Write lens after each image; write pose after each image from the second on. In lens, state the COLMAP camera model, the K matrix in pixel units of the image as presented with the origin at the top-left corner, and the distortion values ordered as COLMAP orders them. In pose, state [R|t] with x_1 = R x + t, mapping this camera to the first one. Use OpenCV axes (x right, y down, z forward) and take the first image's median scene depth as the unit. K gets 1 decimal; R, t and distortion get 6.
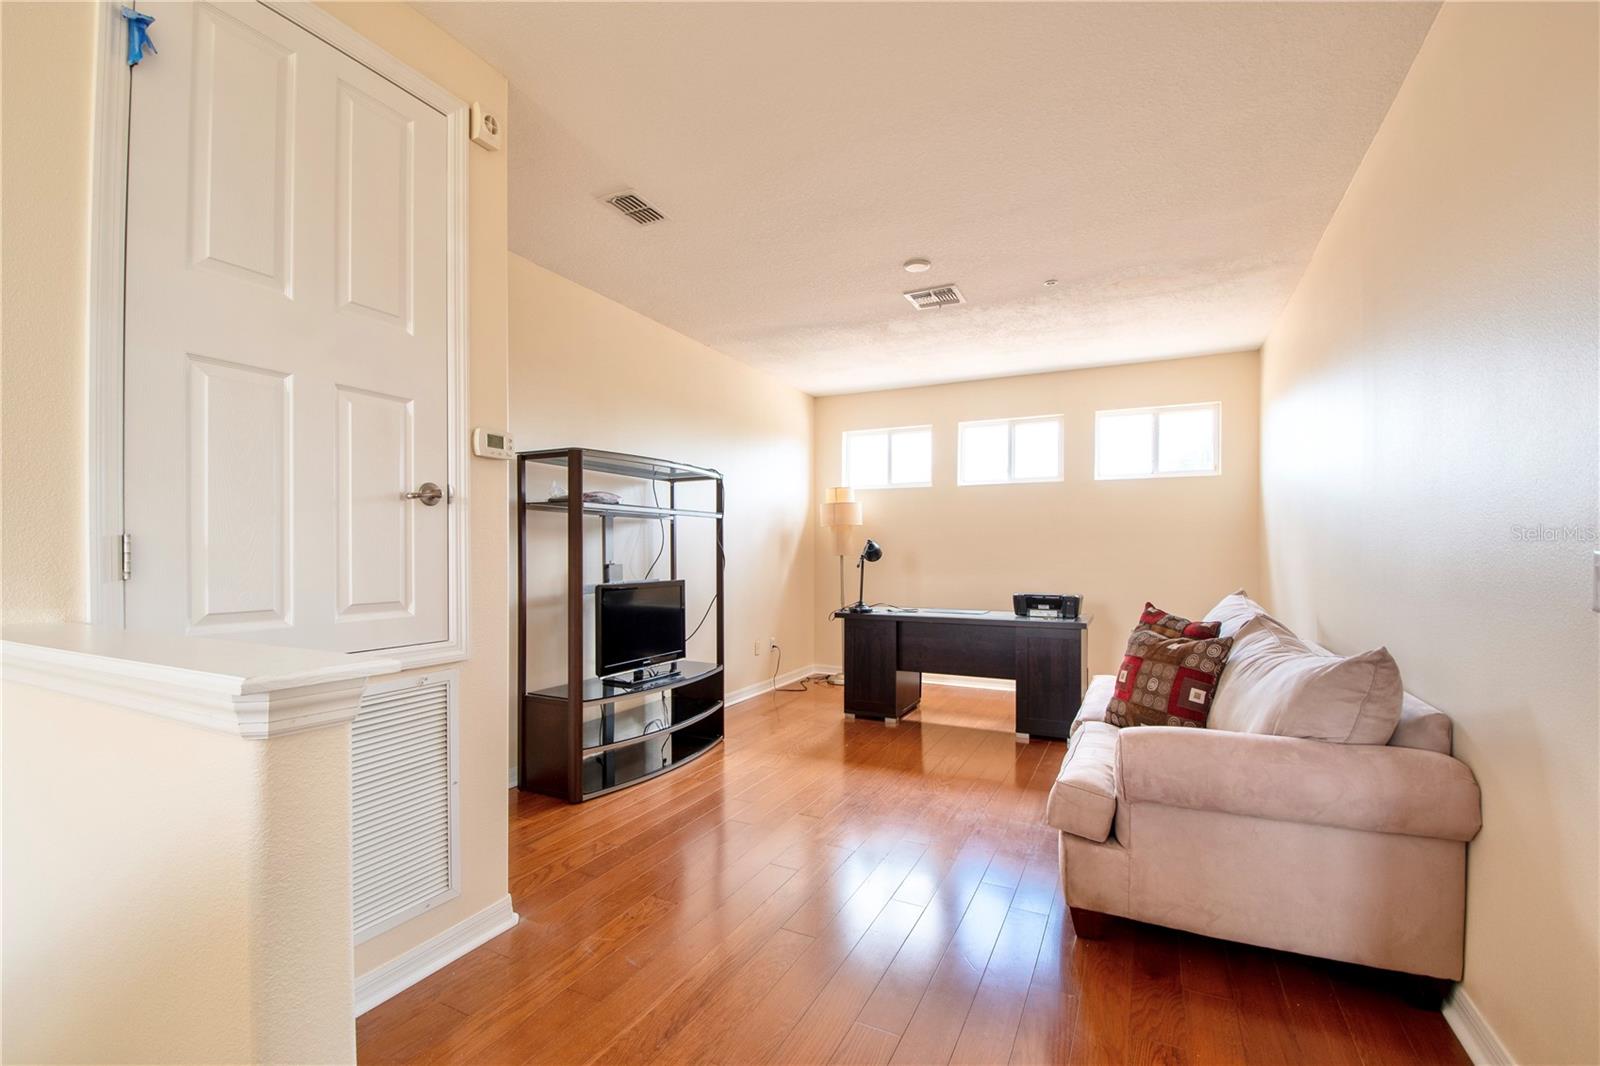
lens RADIAL K [[707.9, 0, 769.8], [0, 707.9, 558.6], [0, 0, 1]] dist [0.019483, -0.026106]
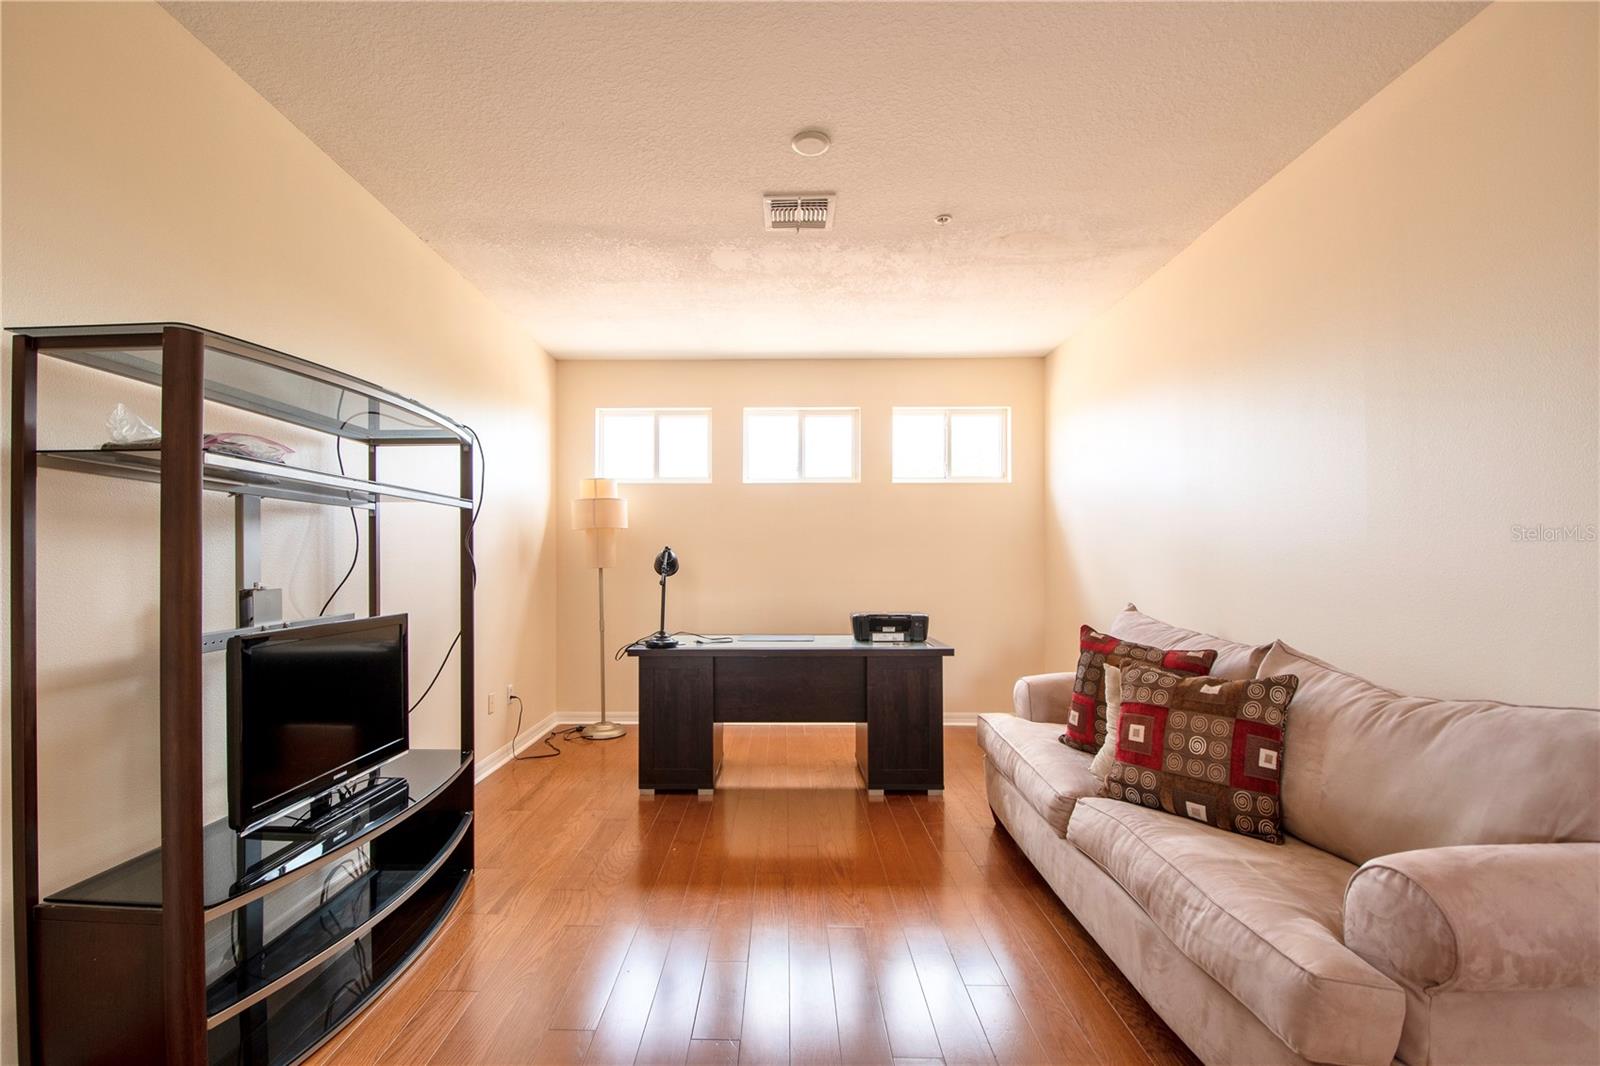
lens RADIAL K [[708.5, 0, 766.3], [0, 708.5, 559.1], [0, 0, 1]] dist [0.017582, -0.020313]
pose [[0.896728, -0.000559, 0.442581, -0.106801], [0.007139, 0.999887, -0.013202, -0.003698], [-0.442524, 0.014998, 0.896631, 0.330159]]
